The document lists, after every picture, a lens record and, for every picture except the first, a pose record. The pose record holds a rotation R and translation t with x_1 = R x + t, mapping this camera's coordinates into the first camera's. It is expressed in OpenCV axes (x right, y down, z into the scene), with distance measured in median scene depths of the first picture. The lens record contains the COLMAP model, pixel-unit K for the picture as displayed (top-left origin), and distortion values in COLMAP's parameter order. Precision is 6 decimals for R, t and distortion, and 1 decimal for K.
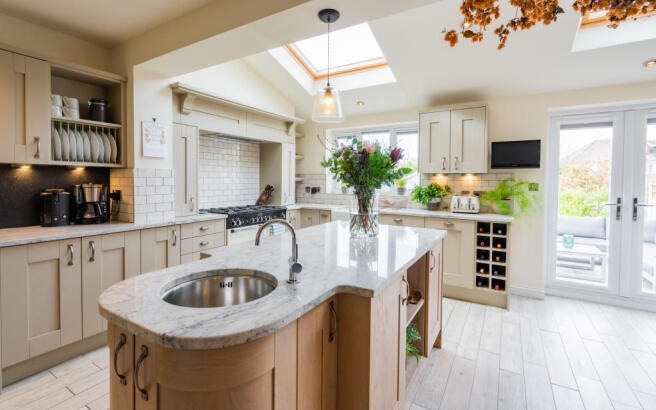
lens RADIAL K [[336.4, 0, 325.1], [0, 336.4, 194.2], [0, 0, 1]] dist [0.077105, -0.000539]
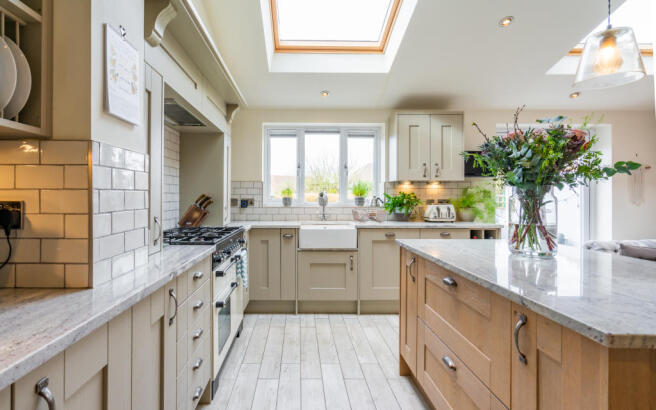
lens RADIAL K [[336.4, 0, 325.1], [0, 336.4, 194.2], [0, 0, 1]] dist [0.077105, -0.000539]
pose [[0.820253, -0.002596, 0.571995, -0.420162], [0.030521, 0.998764, -0.039235, 0.003985], [-0.571186, 0.049640, 0.819318, 0.409404]]
